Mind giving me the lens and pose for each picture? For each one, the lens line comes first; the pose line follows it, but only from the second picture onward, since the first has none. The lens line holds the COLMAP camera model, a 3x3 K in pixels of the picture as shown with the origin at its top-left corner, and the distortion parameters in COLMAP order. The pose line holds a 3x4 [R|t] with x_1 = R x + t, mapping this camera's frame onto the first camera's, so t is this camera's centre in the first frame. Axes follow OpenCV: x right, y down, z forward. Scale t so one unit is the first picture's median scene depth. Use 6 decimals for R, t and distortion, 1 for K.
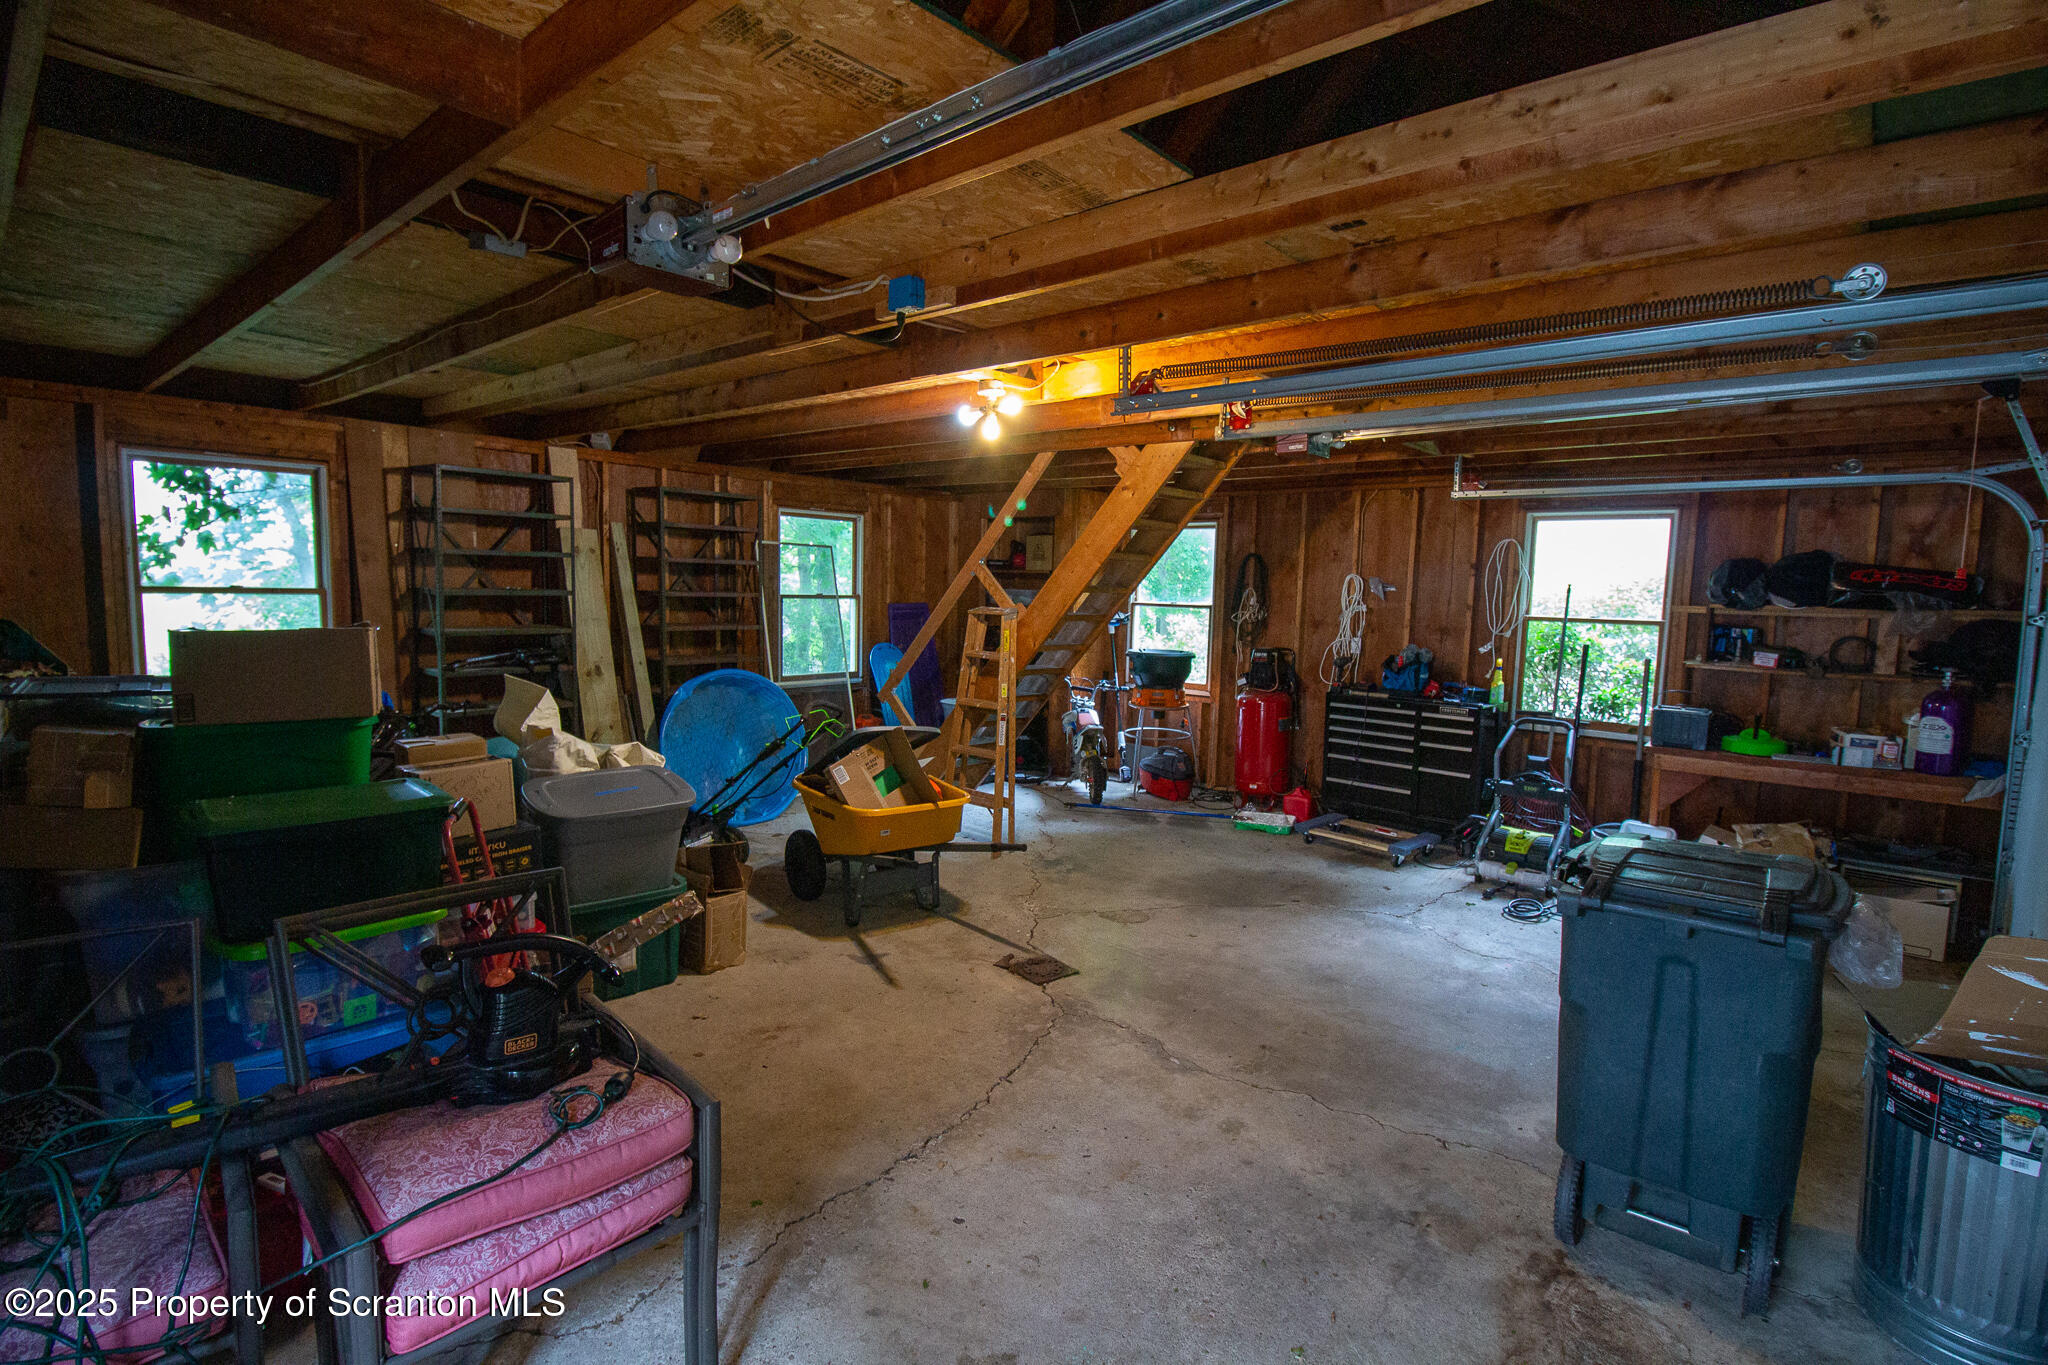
lens RADIAL K [[957.2, 0, 1033.8], [0, 957.2, 682.1], [0, 0, 1]] dist [-0.001621, -0.011572]
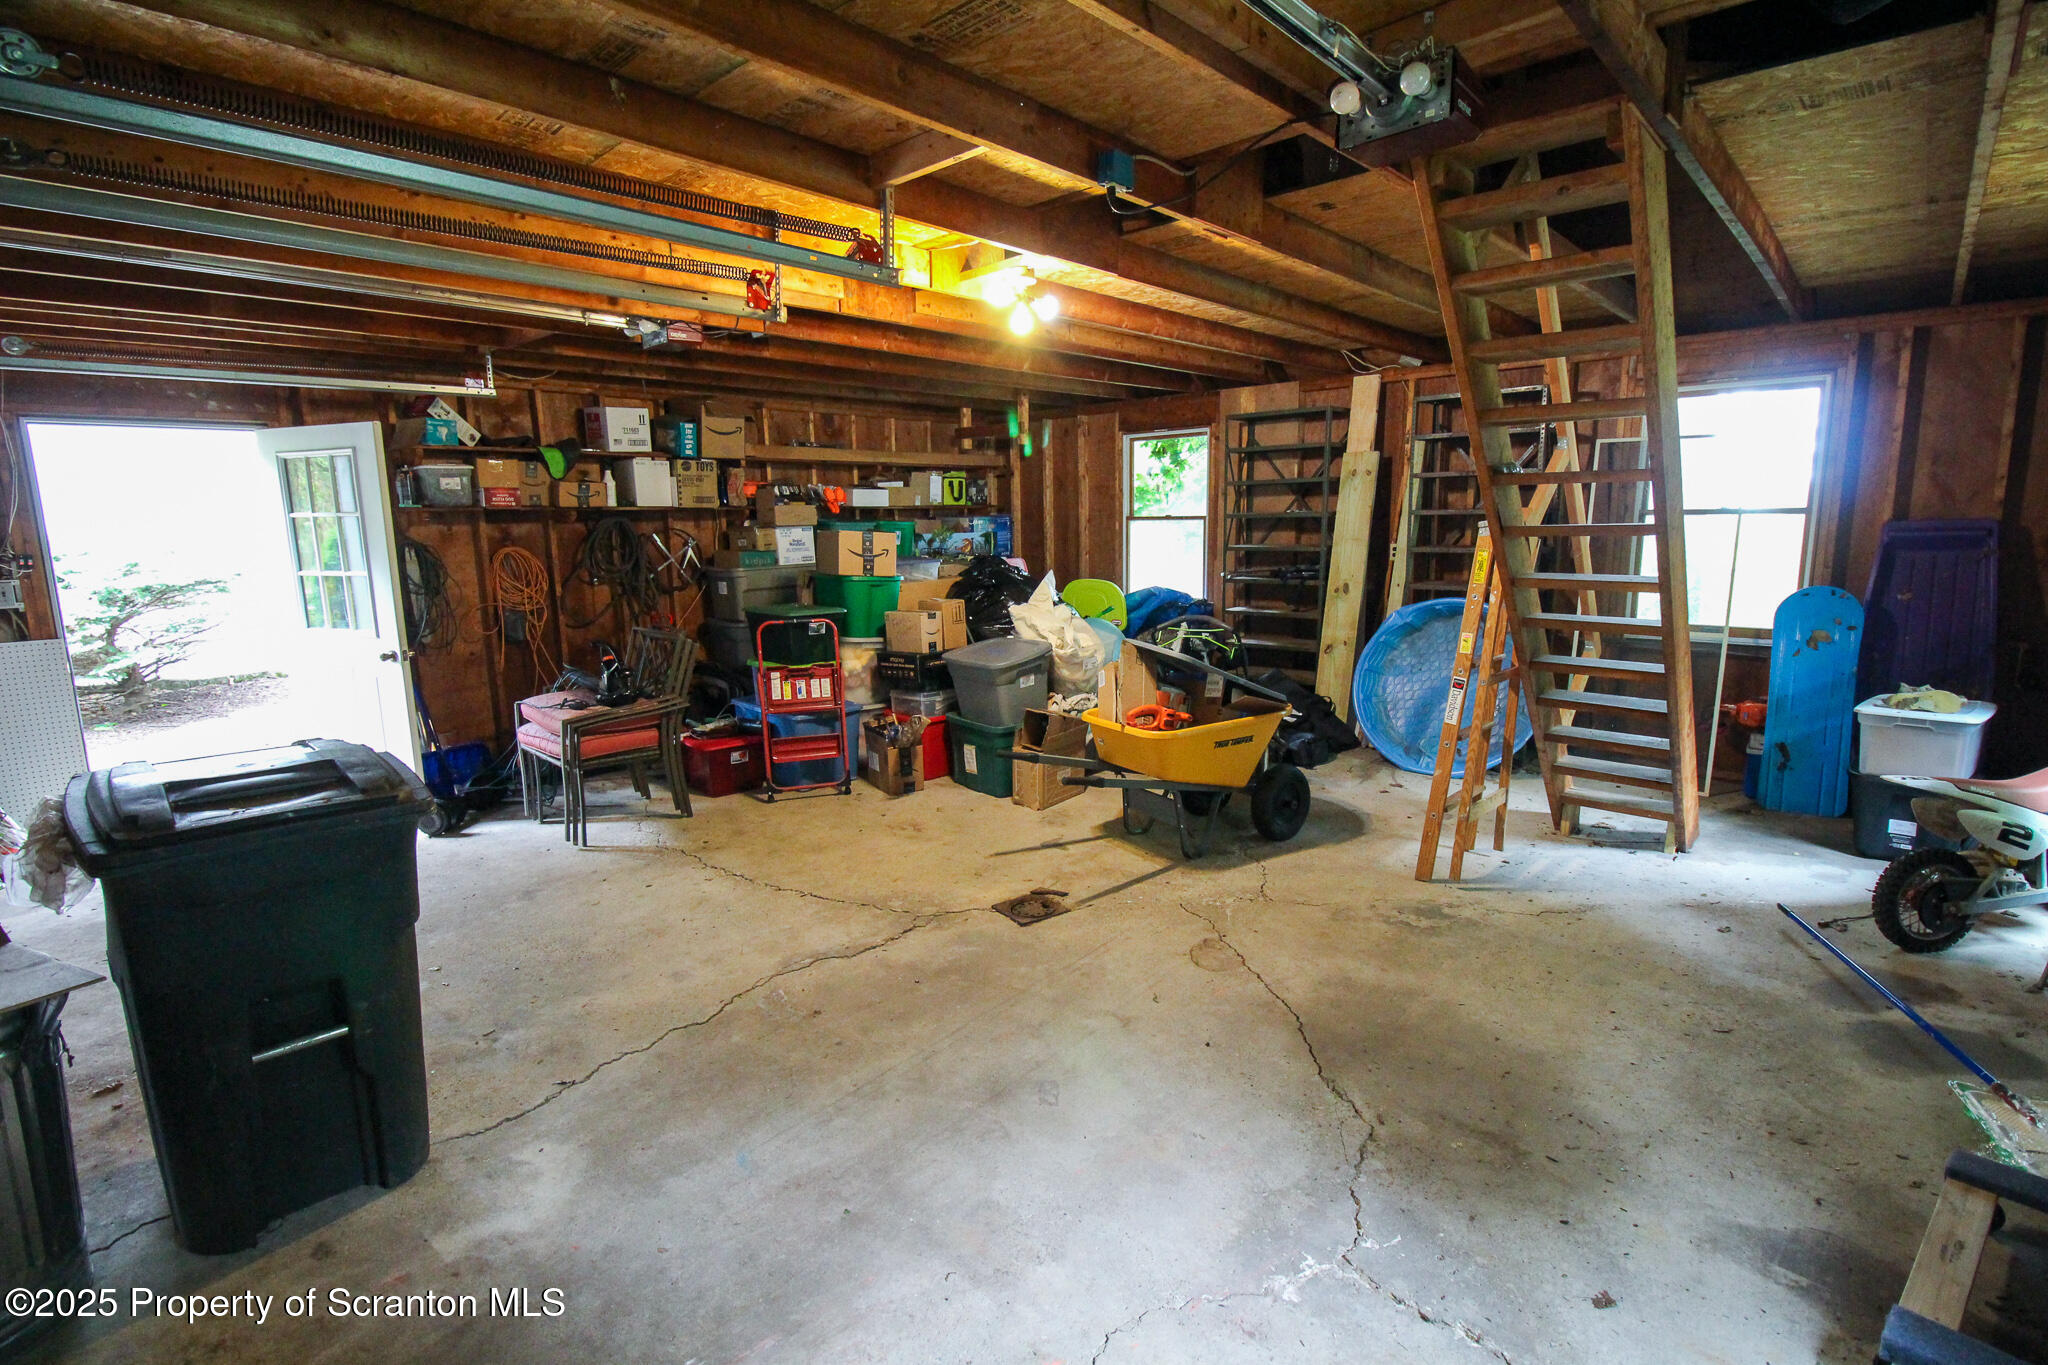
lens RADIAL K [[957.2, 0, 1033.8], [0, 957.2, 682.1], [0, 0, 1]] dist [-0.001621, -0.011572]
pose [[-0.041434, 0.142598, -0.988913, 0.807759], [-0.091215, 0.985090, 0.145869, -0.042800], [0.994969, 0.096248, -0.027809, 0.923340]]
